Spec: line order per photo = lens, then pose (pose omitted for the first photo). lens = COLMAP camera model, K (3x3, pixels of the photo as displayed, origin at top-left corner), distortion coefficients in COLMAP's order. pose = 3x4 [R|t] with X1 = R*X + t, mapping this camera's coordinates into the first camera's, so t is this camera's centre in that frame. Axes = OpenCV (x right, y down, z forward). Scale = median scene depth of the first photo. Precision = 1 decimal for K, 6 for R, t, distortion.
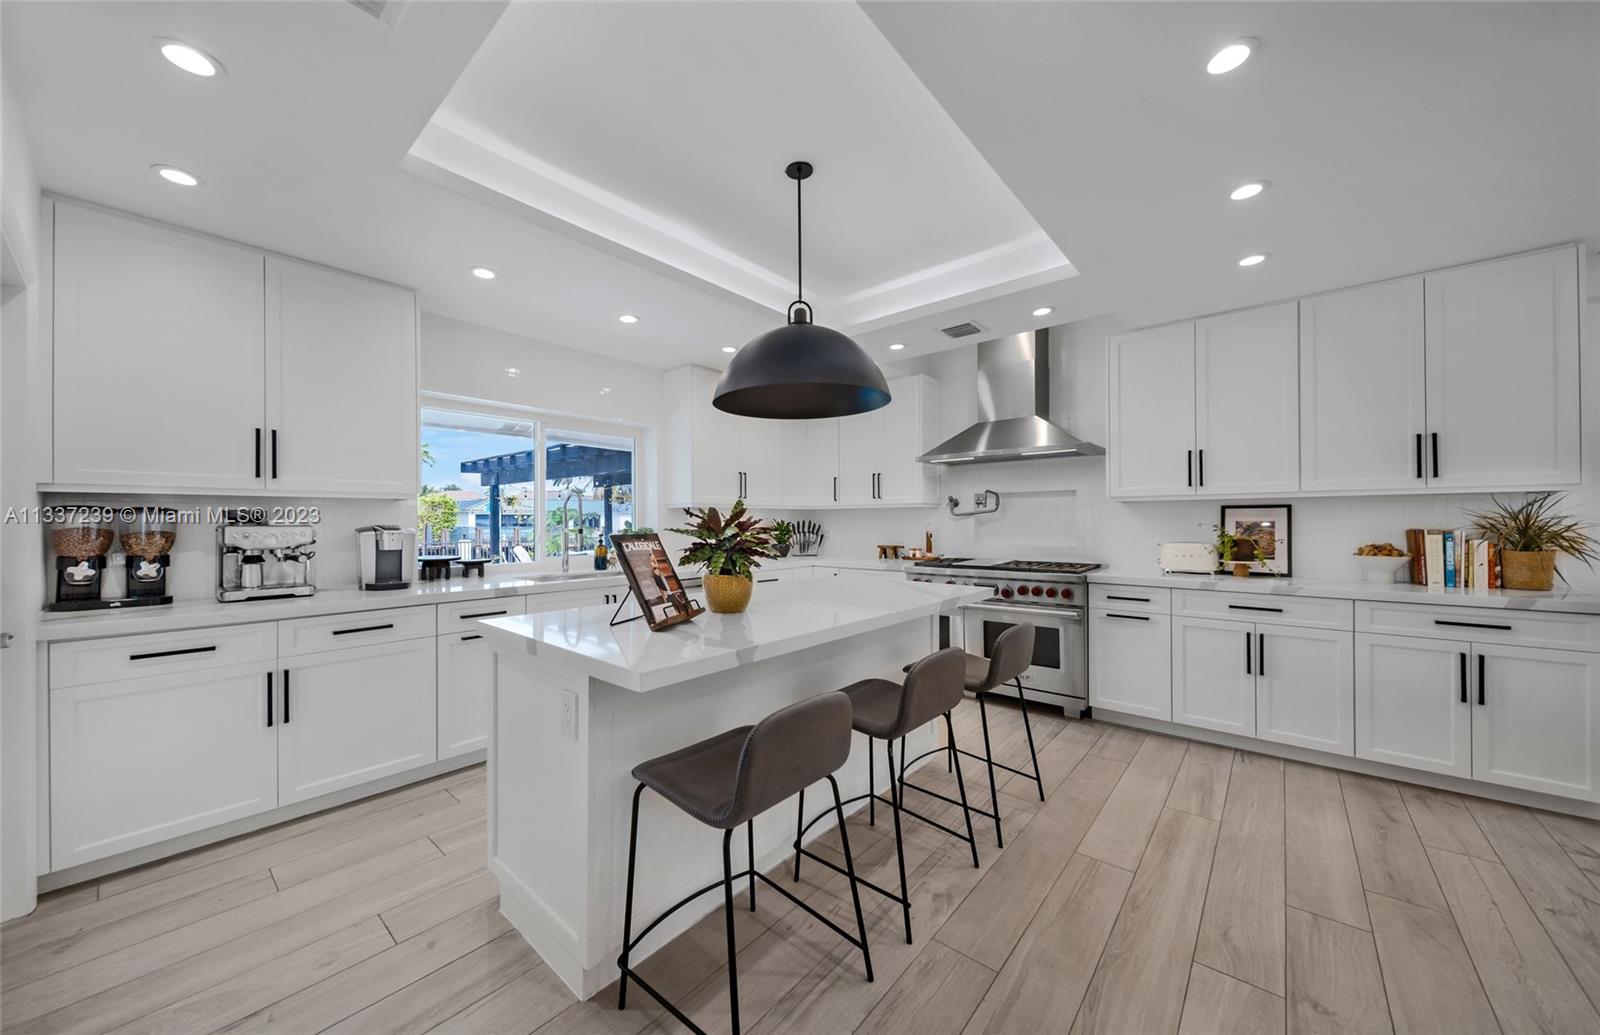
lens RADIAL K [[558.6, 0, 784.5], [0, 558.6, 523.8], [0, 0, 1]] dist [0.001964, 0.000057]
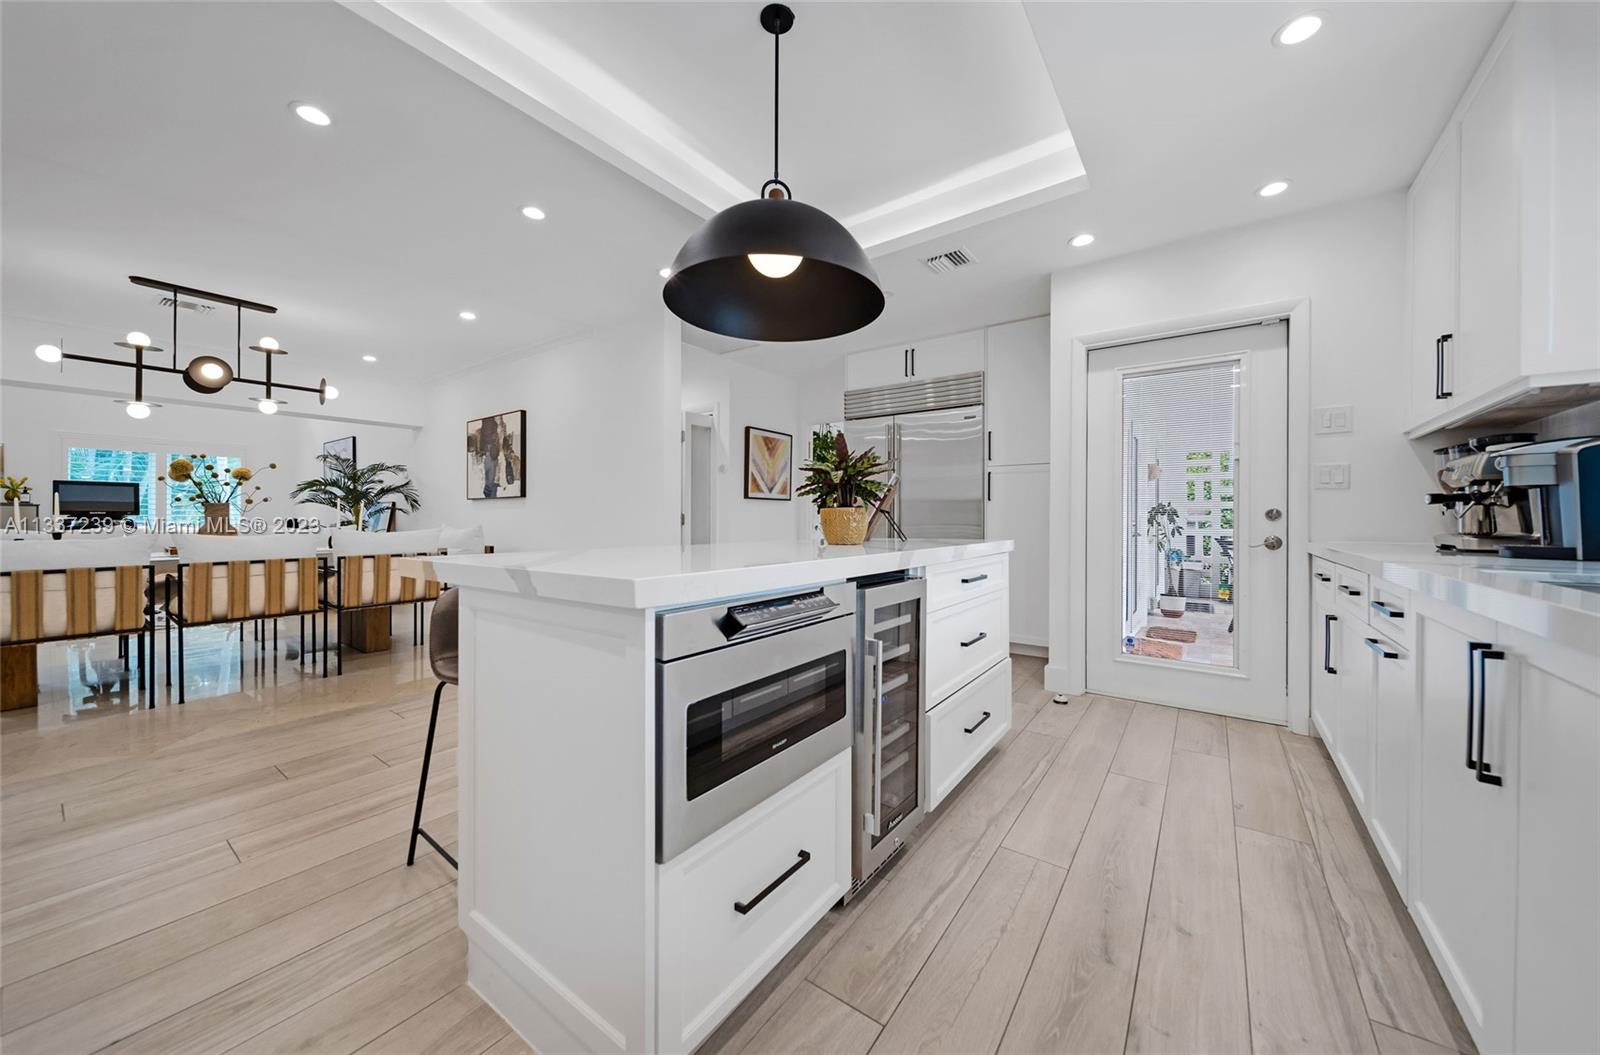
lens RADIAL K [[563.6, 0, 797.4], [0, 563.6, 518.5], [0, 0, 1]] dist [0.000737, -0.000015]
pose [[-0.996330, 0.002595, -0.085560, 0.054858], [0.002445, 0.999995, 0.001853, 0.077840], [0.085564, 0.001637, -0.996331, 1.505251]]
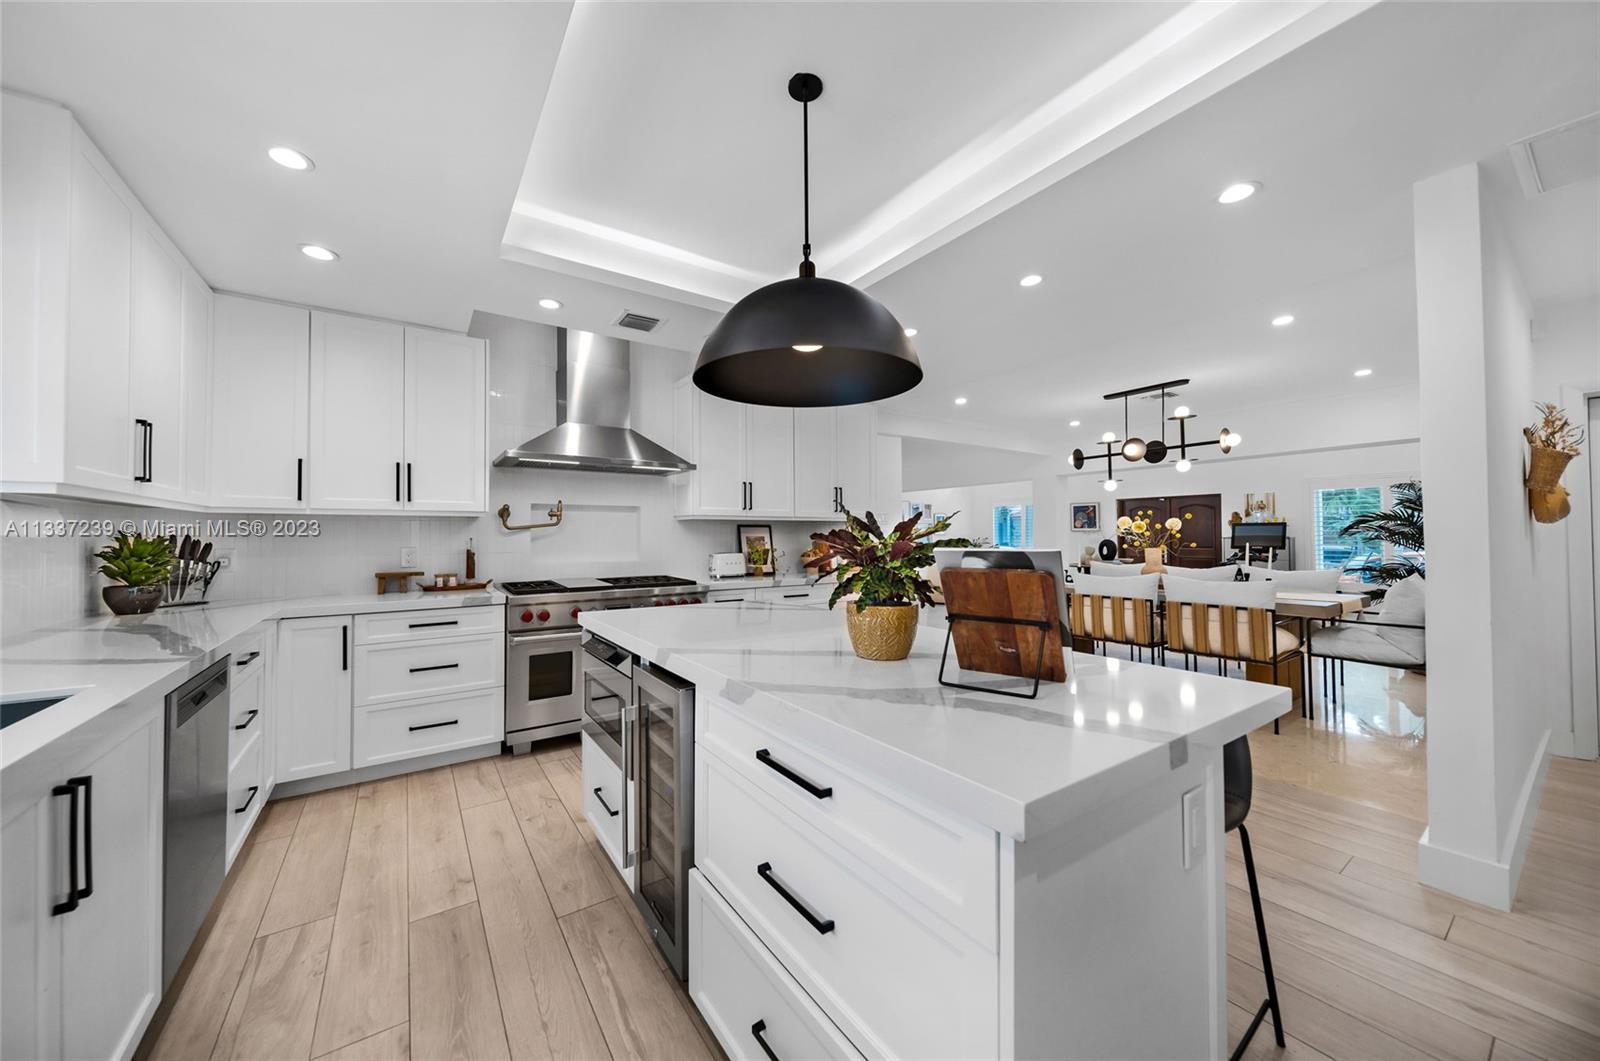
lens RADIAL K [[560.4, 0, 792.8], [0, 560.4, 526.8], [0, 0, 1]] dist [0.001395, 0.000027]
pose [[0.247209, 0.020715, 0.968741, -0.609159], [0.006556, 0.999713, -0.023050, 0.005088], [-0.968940, 0.012049, 0.247002, 0.682209]]
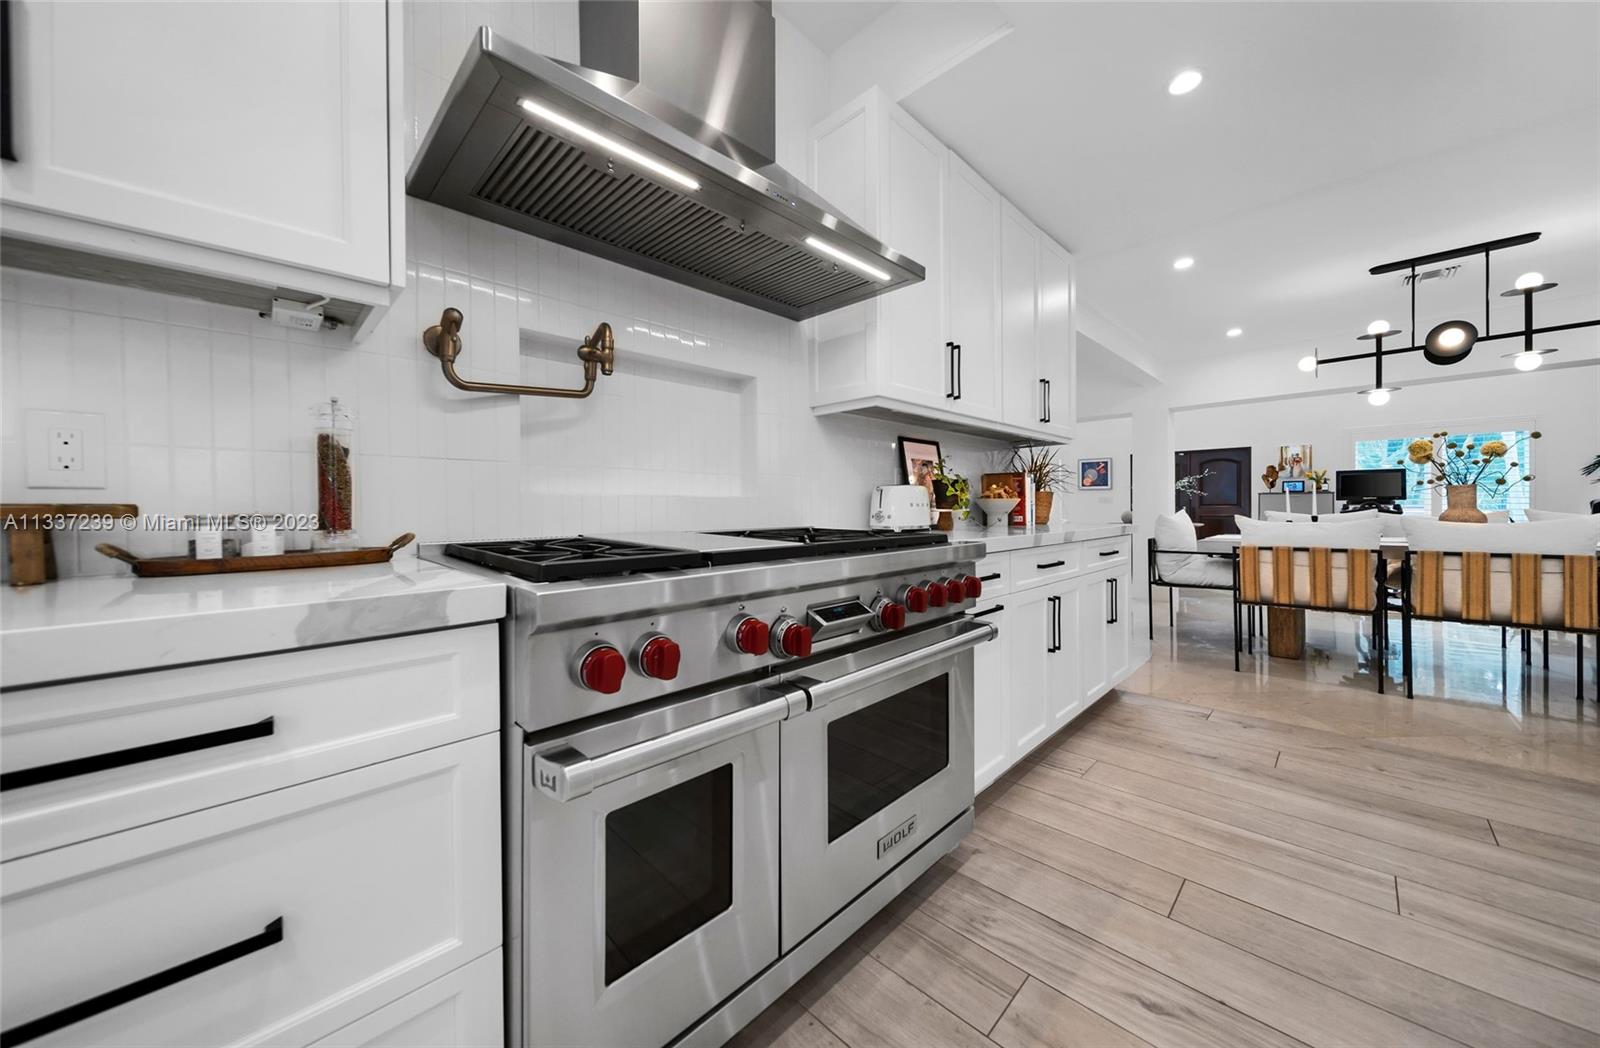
lens RADIAL K [[560.9, 0, 812.9], [0, 560.9, 510.9], [0, 0, 1]] dist [-0.001514, -0.000386]
pose [[0.050446, -0.001427, 0.998726, 0.071128], [0.011649, 0.999932, 0.000840, 0.077746], [-0.998659, 0.011591, 0.050460, 1.352636]]
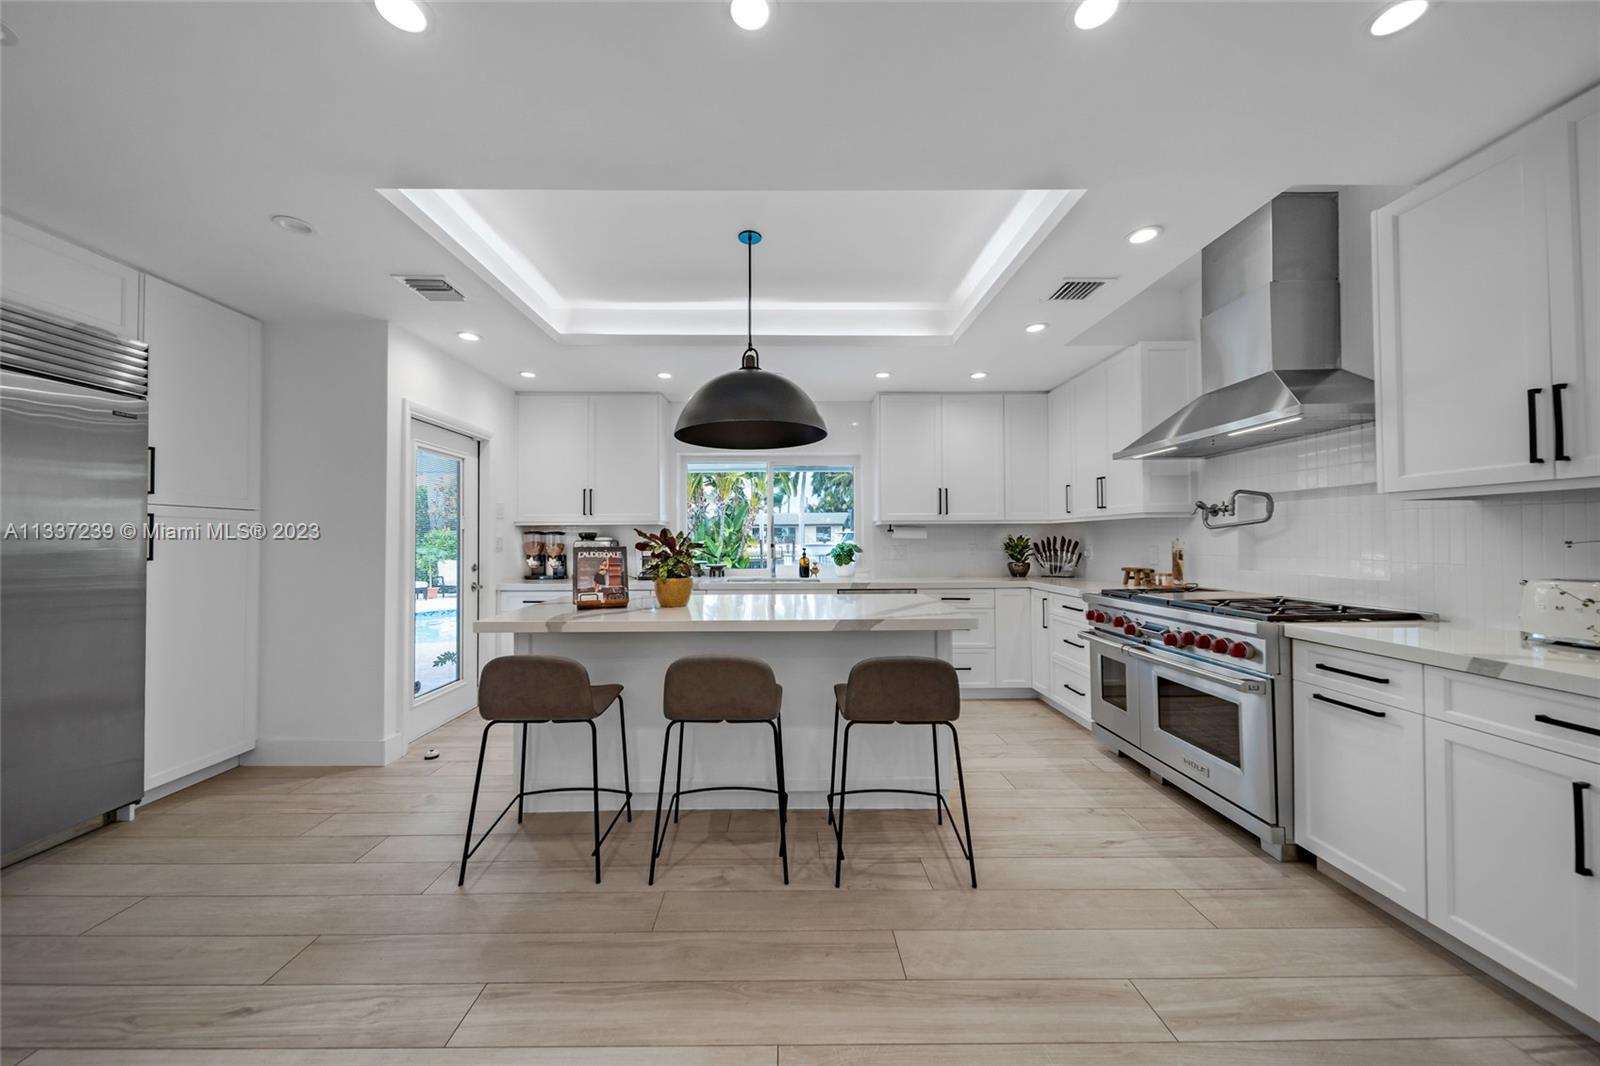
lens RADIAL K [[548.4, 0, 794.6], [0, 548.4, 533.5], [0, 0, 1]] dist [-0.000117, -0.000044]
pose [[0.672509, -0.007072, -0.740055, 0.772834], [-0.002060, 0.999933, -0.011427, 0.000308], [0.740086, 0.009209, 0.672449, 0.248033]]
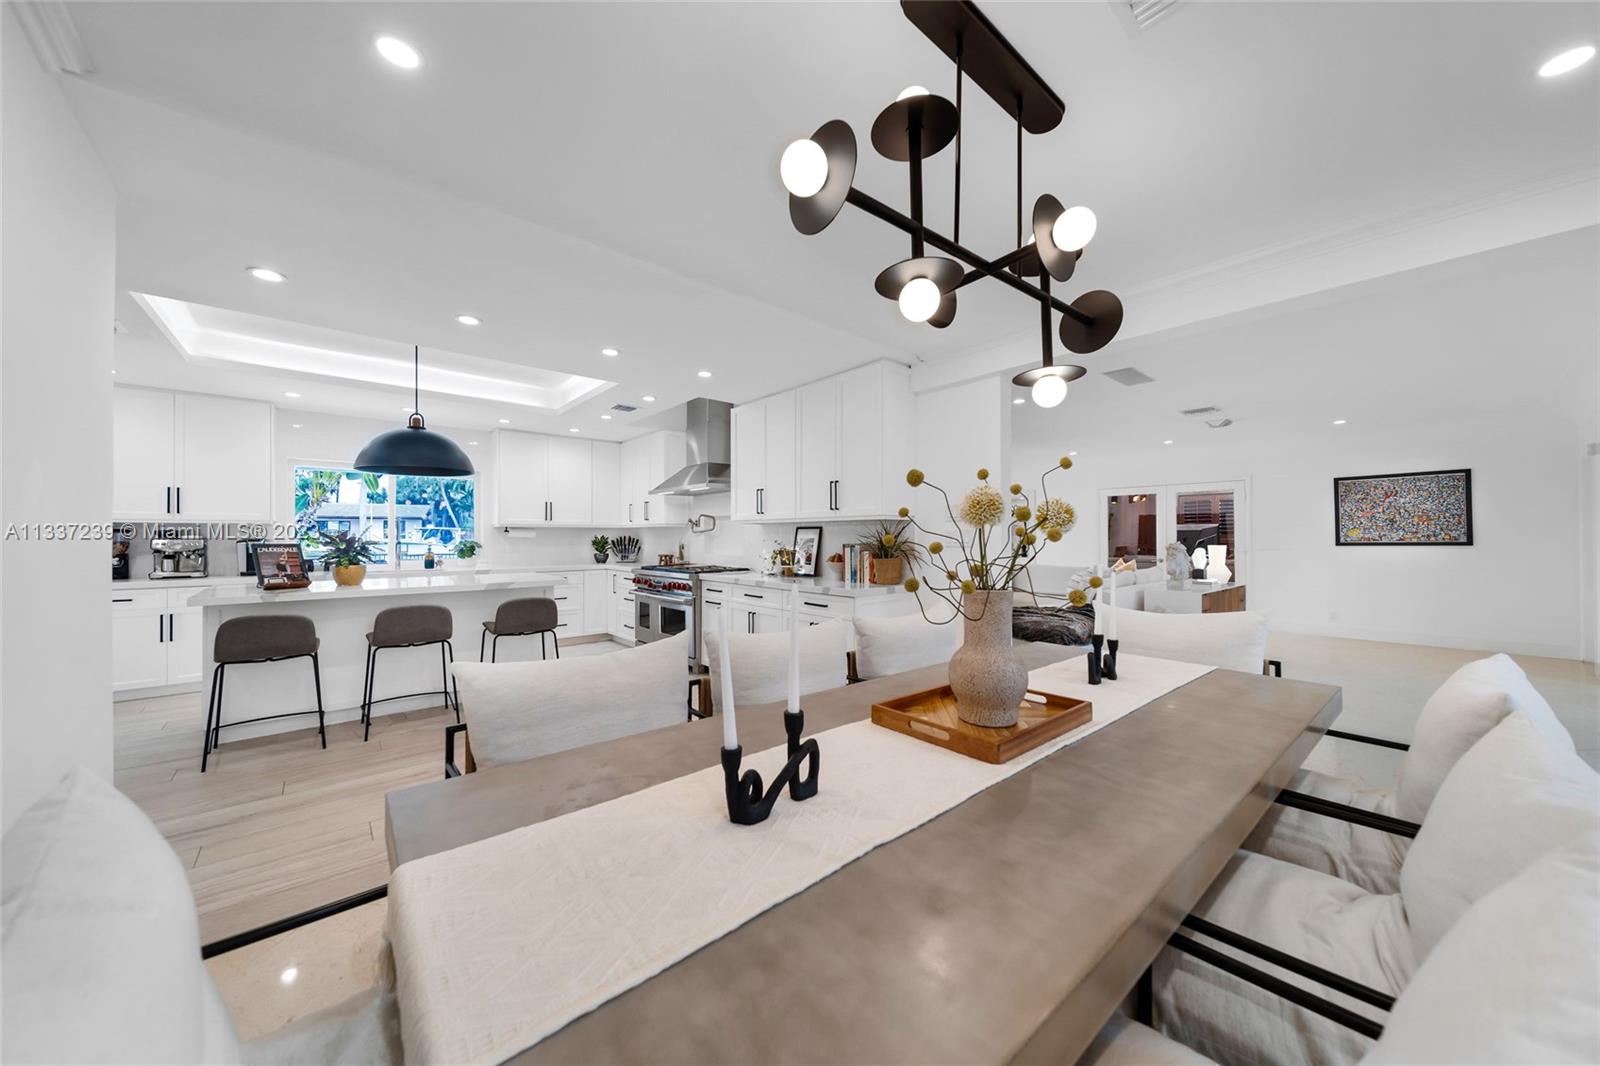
lens RADIAL K [[541.1, 0, 773.6], [0, 541.1, 528.8], [0, 0, 1]] dist [0.040503, 0.000030]
pose [[0.984774, 0.001102, -0.173835, 1.210636], [-0.004187, 0.999840, -0.017380, -0.004449], [0.173788, 0.017844, 0.984621, -0.448664]]
